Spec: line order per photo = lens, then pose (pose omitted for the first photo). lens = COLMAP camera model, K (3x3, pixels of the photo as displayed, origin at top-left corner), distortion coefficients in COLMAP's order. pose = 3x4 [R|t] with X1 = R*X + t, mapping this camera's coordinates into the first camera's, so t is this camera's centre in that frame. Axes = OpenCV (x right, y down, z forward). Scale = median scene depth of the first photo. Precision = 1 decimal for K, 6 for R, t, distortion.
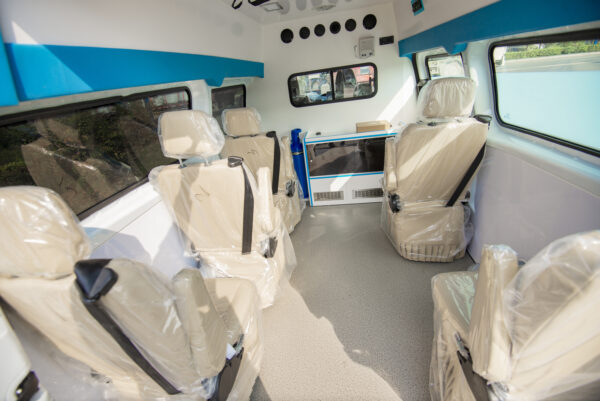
lens RADIAL K [[274.1, 0, 291.8], [0, 274.1, 192.5], [0, 0, 1]] dist [-0.027808, -0.007062]
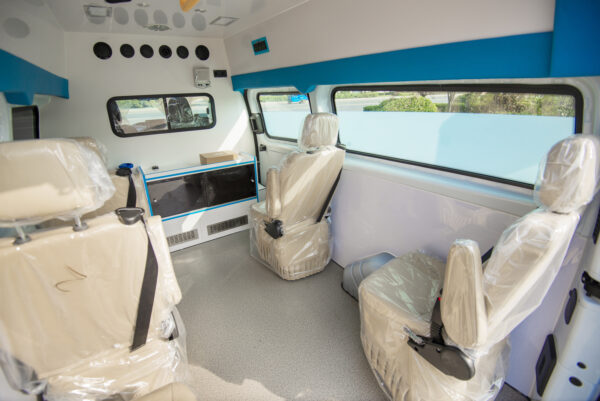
lens RADIAL K [[274.1, 0, 291.0], [0, 274.1, 191.8], [0, 0, 1]] dist [-0.027808, -0.007062]
pose [[0.751239, -0.116870, 0.649601, -0.219045], [0.188779, 0.981130, -0.041801, -0.044162], [-0.632457, 0.154033, 0.759125, 0.163146]]
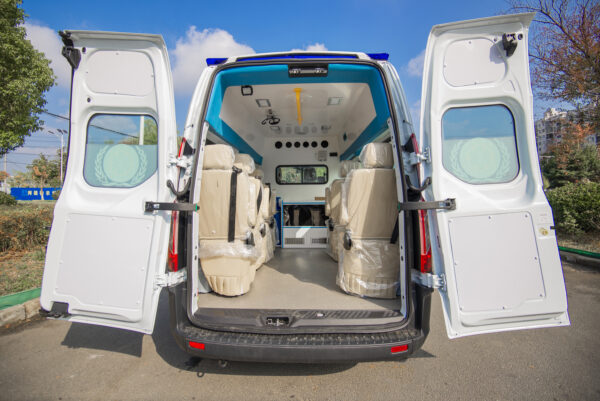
lens RADIAL K [[274.1, 0, 296.9], [0, 274.1, 196.1], [0, 0, 1]] dist [-0.027808, -0.007062]
pose [[0.986297, 0.127048, 0.105244, -0.062680], [-0.074201, 0.911379, -0.404823, 0.593560], [-0.147349, 0.391467, 0.908318, -0.679903]]
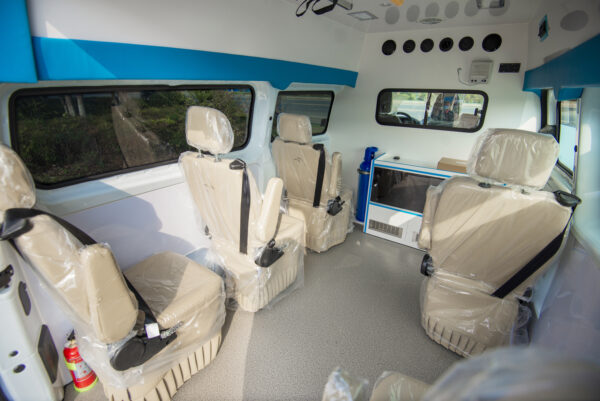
lens RADIAL K [[274.1, 0, 293.5], [0, 274.1, 192.0], [0, 0, 1]] dist [-0.027808, -0.007062]
pose [[0.879782, 0.297593, -0.370705, 0.250968], [-0.300331, 0.952426, 0.051818, -0.085176], [0.368490, 0.065746, 0.927304, 0.087559]]
